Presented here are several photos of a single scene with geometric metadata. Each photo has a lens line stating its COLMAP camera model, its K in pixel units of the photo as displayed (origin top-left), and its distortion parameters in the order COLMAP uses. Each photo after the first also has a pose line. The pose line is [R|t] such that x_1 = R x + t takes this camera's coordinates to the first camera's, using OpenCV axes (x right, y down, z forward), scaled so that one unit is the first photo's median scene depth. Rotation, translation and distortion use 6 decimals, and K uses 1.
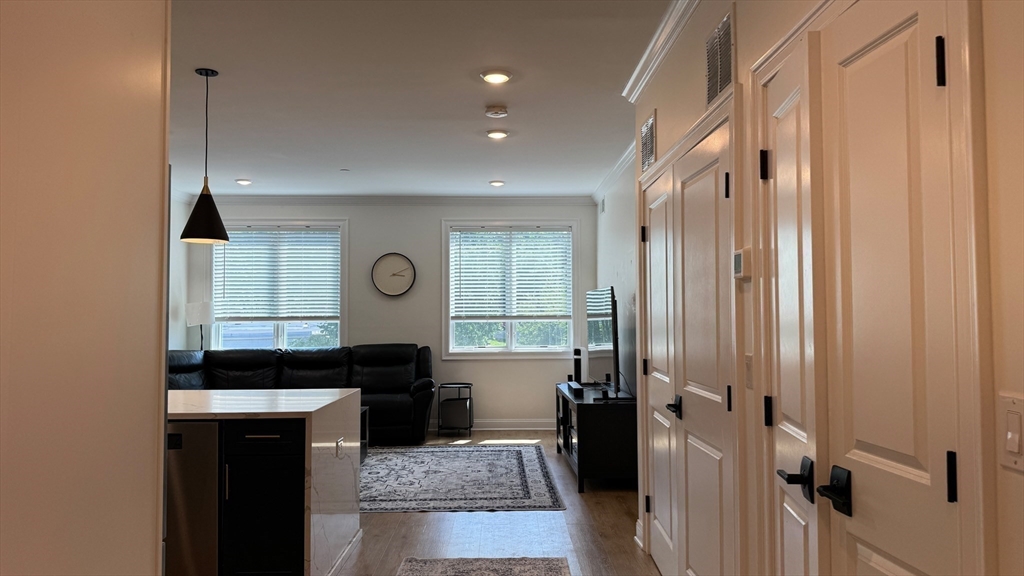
lens RADIAL K [[711.2, 0, 513.3], [0, 711.2, 285.0], [0, 0, 1]] dist [0.073530, -0.029623]
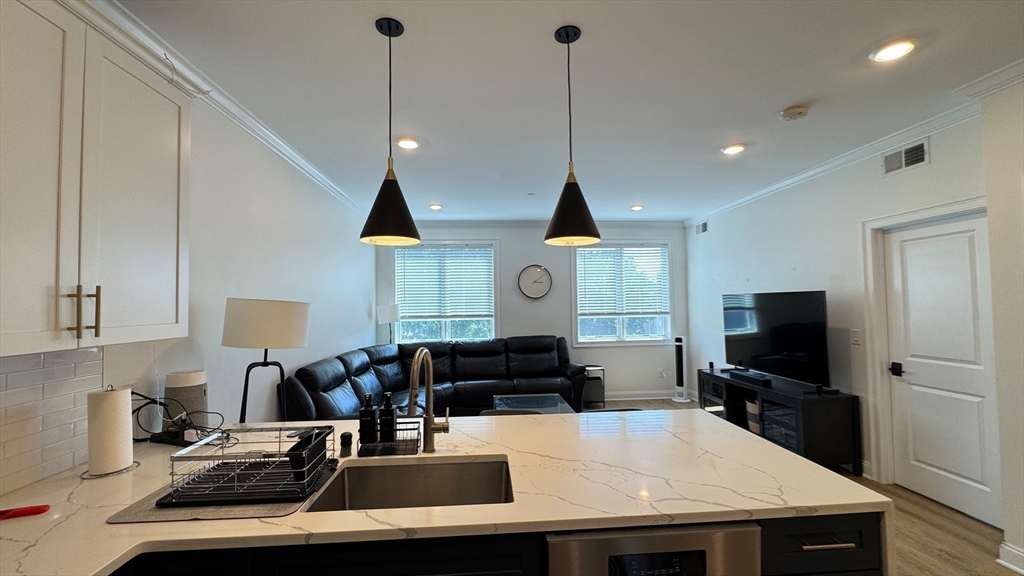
lens RADIAL K [[408.2, 0, 508.5], [0, 408.2, 291.0], [0, 0, 1]] dist [-0.005021, 0.001139]
pose [[0.998242, -0.008209, 0.058698, -0.259485], [0.007850, 0.999949, 0.006346, -0.003026], [-0.058747, -0.005874, 0.998256, 0.267426]]
